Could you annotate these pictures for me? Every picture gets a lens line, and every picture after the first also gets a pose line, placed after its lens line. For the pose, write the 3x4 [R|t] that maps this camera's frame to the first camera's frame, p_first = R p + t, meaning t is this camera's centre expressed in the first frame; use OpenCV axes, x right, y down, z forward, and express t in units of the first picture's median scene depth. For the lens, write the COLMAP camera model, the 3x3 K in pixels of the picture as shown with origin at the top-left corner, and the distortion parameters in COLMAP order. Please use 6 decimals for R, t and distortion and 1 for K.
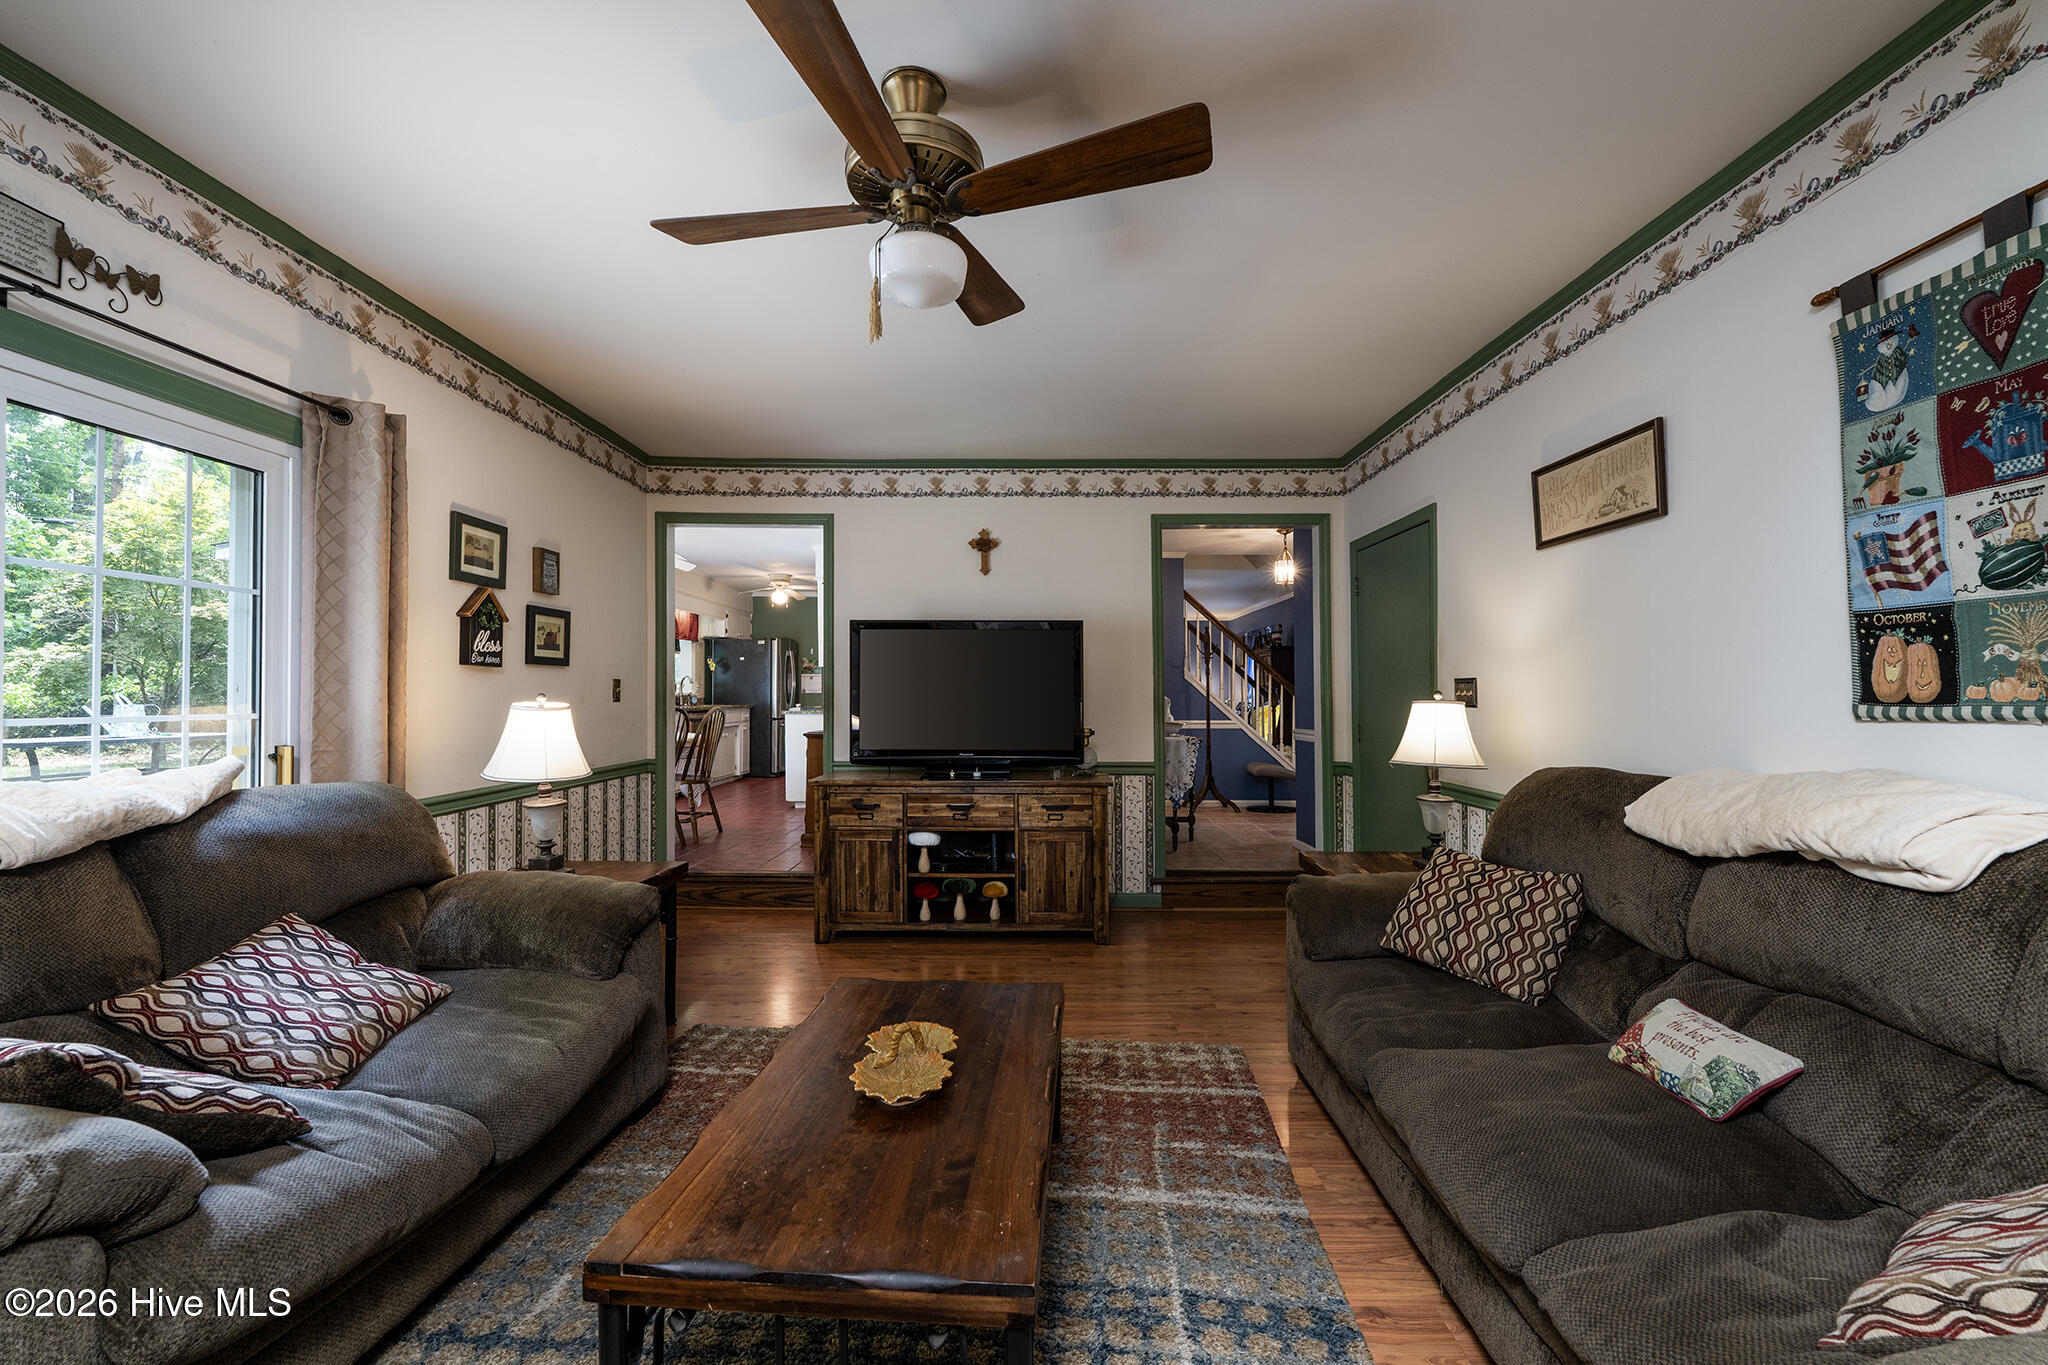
lens RADIAL K [[823.9, 0, 1019.1], [0, 823.9, 687.6], [0, 0, 1]] dist [-0.005672, -0.000137]
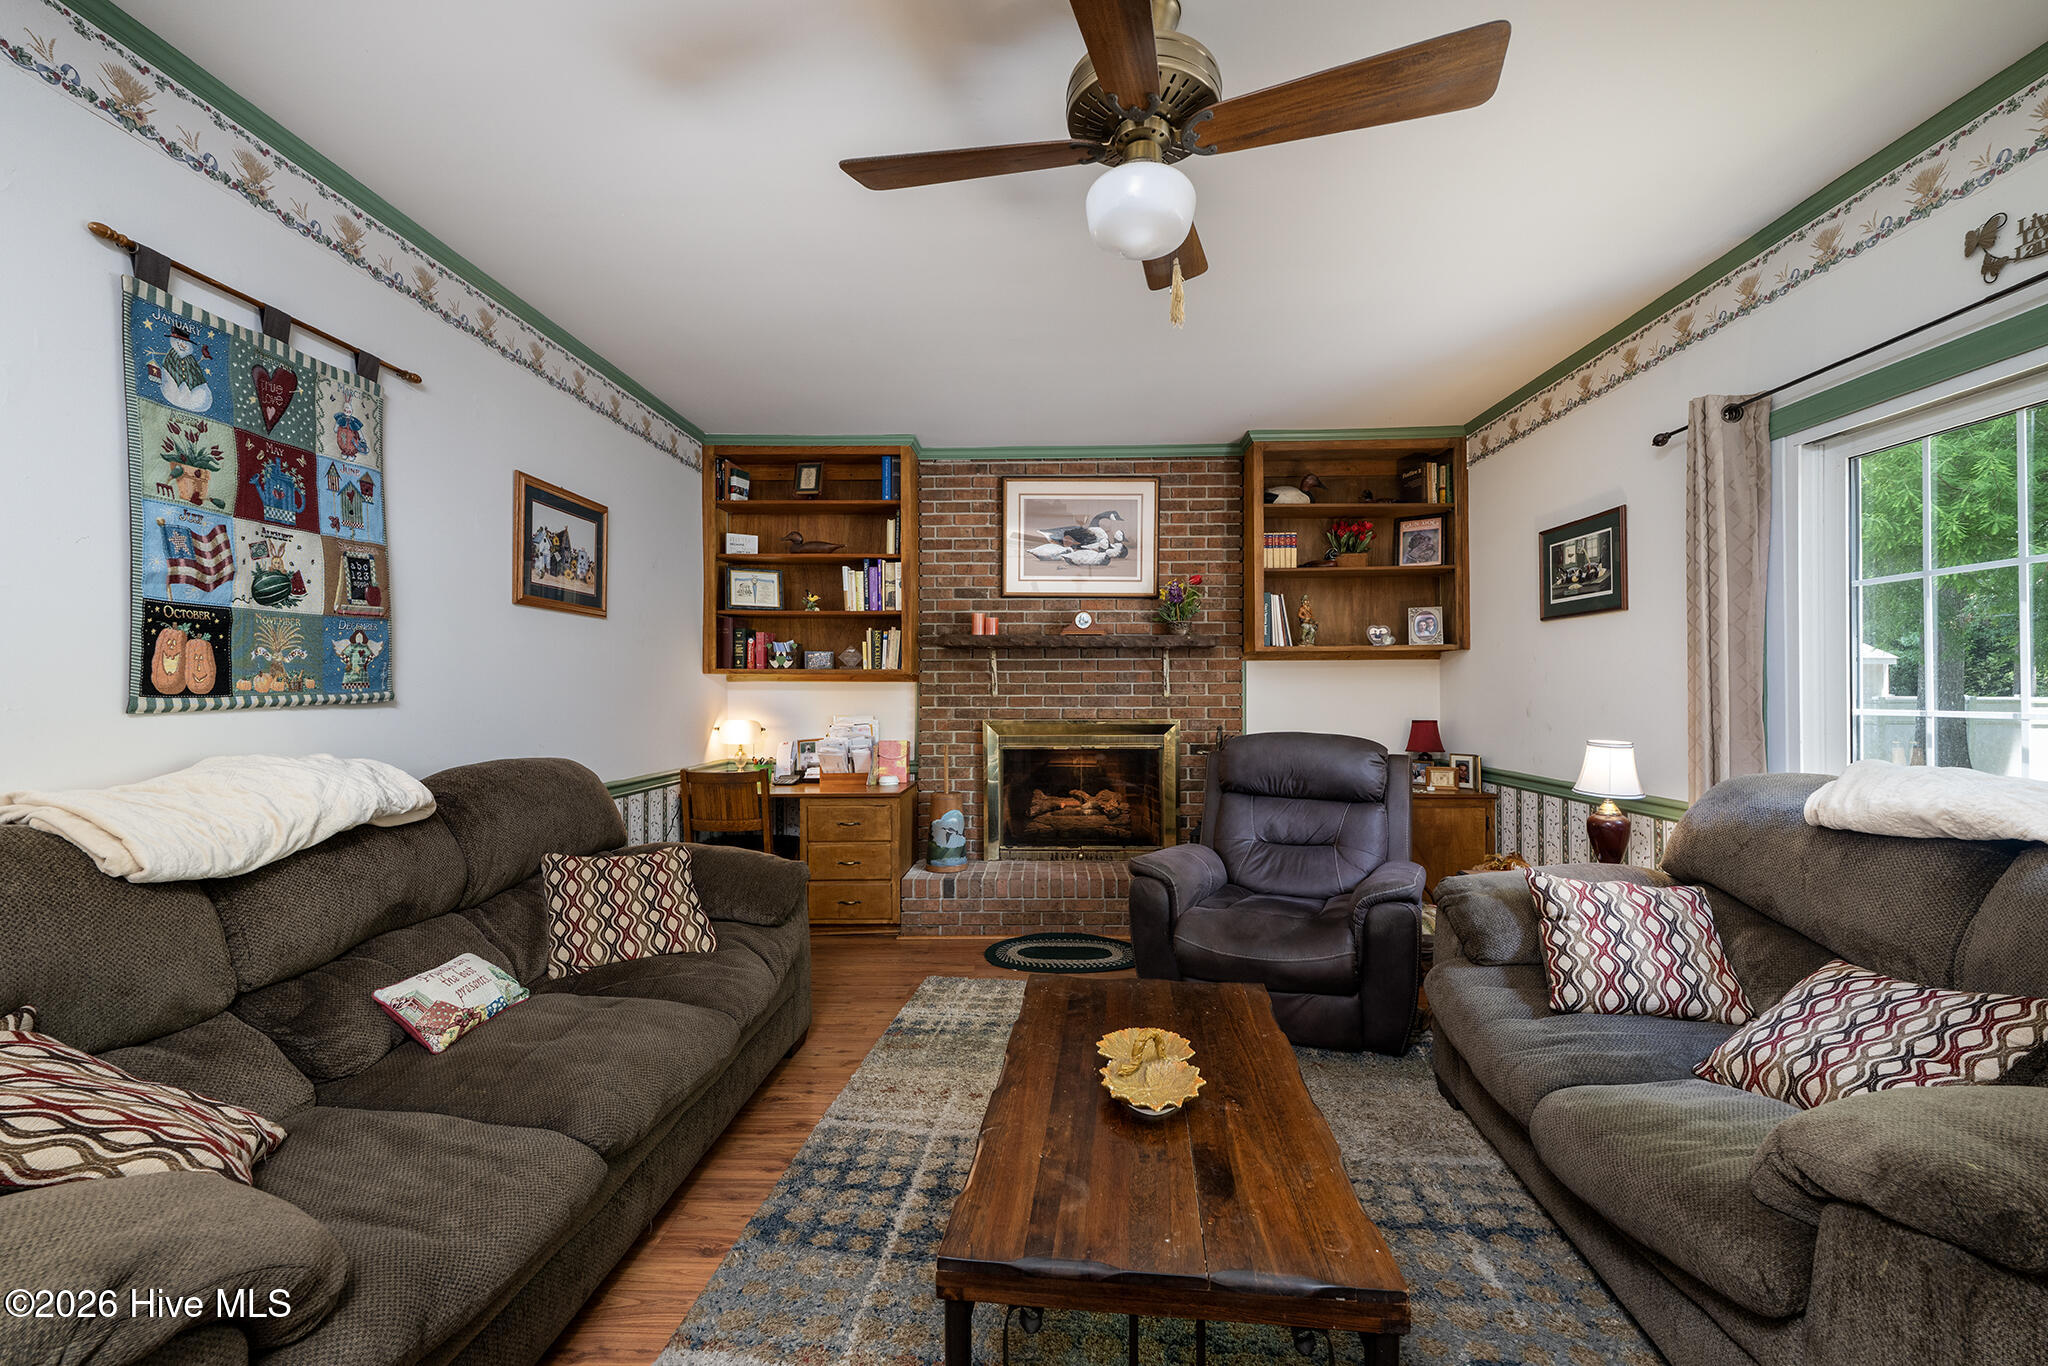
lens RADIAL K [[823.9, 0, 991.4], [0, 823.9, 671.1], [0, 0, 1]] dist [-0.005672, -0.000137]
pose [[-0.997047, 0.001888, 0.076771, -0.028971], [-0.000436, 0.999543, -0.030240, 0.020259], [-0.076793, -0.030184, -0.996590, 1.997847]]
